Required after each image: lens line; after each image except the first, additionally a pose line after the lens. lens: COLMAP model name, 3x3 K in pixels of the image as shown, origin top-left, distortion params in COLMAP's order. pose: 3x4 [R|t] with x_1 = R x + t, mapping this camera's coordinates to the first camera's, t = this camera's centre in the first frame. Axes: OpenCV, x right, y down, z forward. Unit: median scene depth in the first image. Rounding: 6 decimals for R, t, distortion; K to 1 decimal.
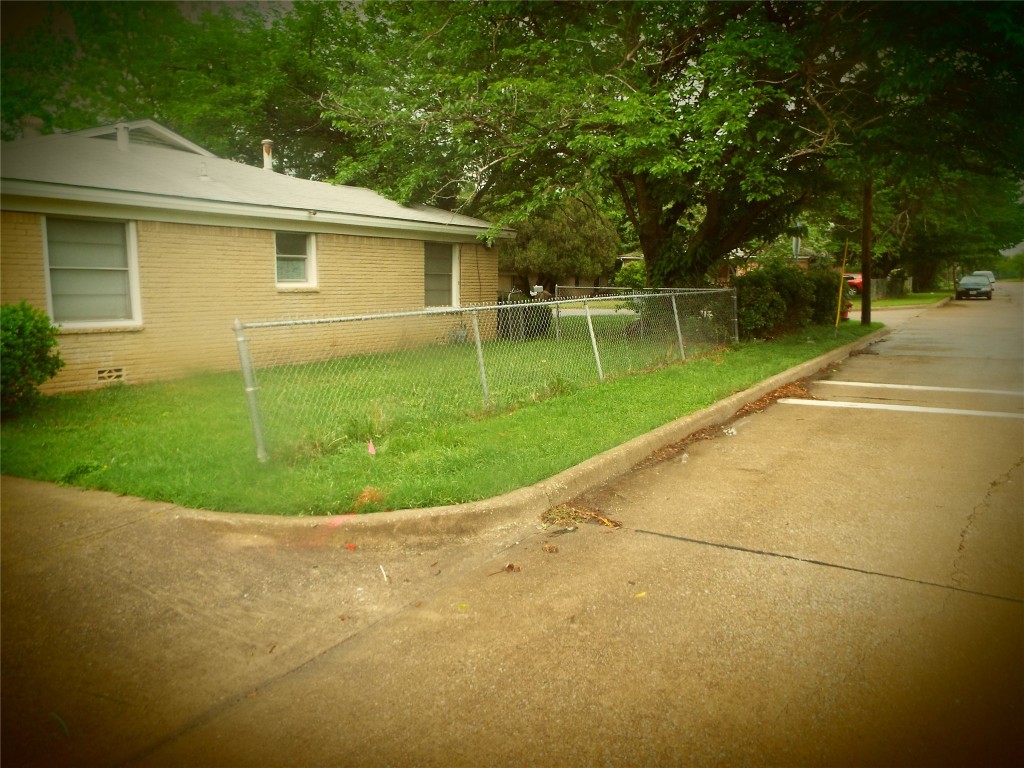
lens RADIAL K [[746.1, 0, 514.1], [0, 746.1, 385.4], [0, 0, 1]] dist [-0.014918, 0.012344]
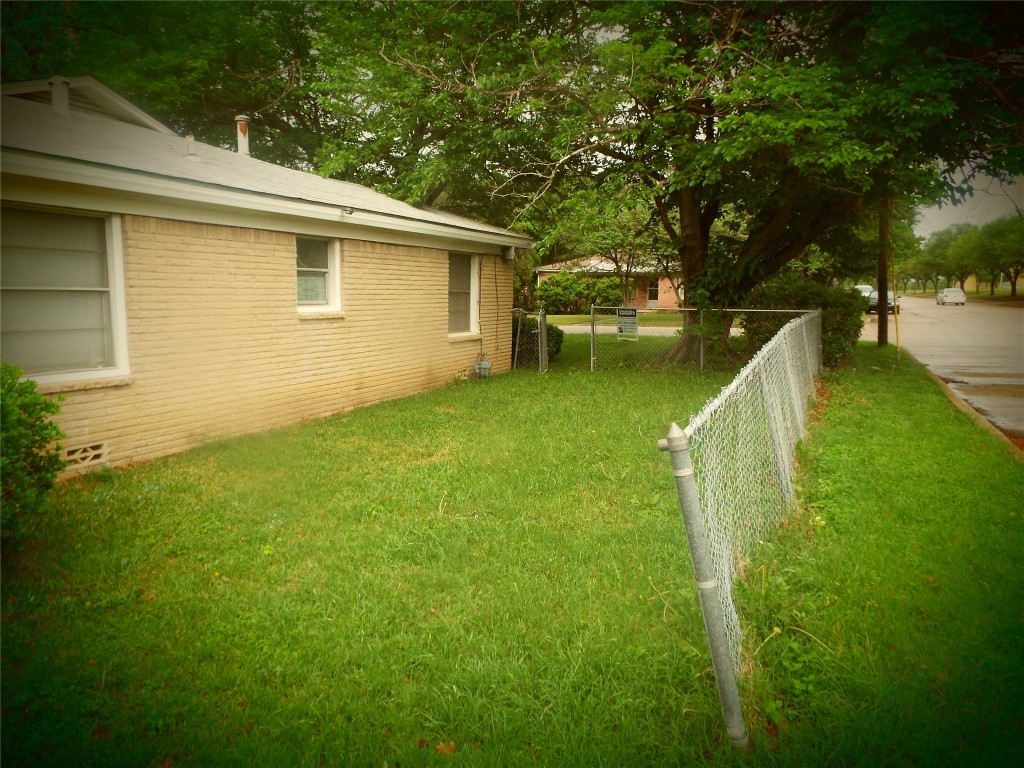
lens RADIAL K [[746.1, 0, 503.5], [0, 746.1, 385.2], [0, 0, 1]] dist [-0.014918, 0.012344]
pose [[0.986624, -0.017318, 0.162091, -0.240807], [0.019617, 0.999728, -0.012593, -0.049031], [-0.161829, 0.015604, 0.986695, 0.258400]]
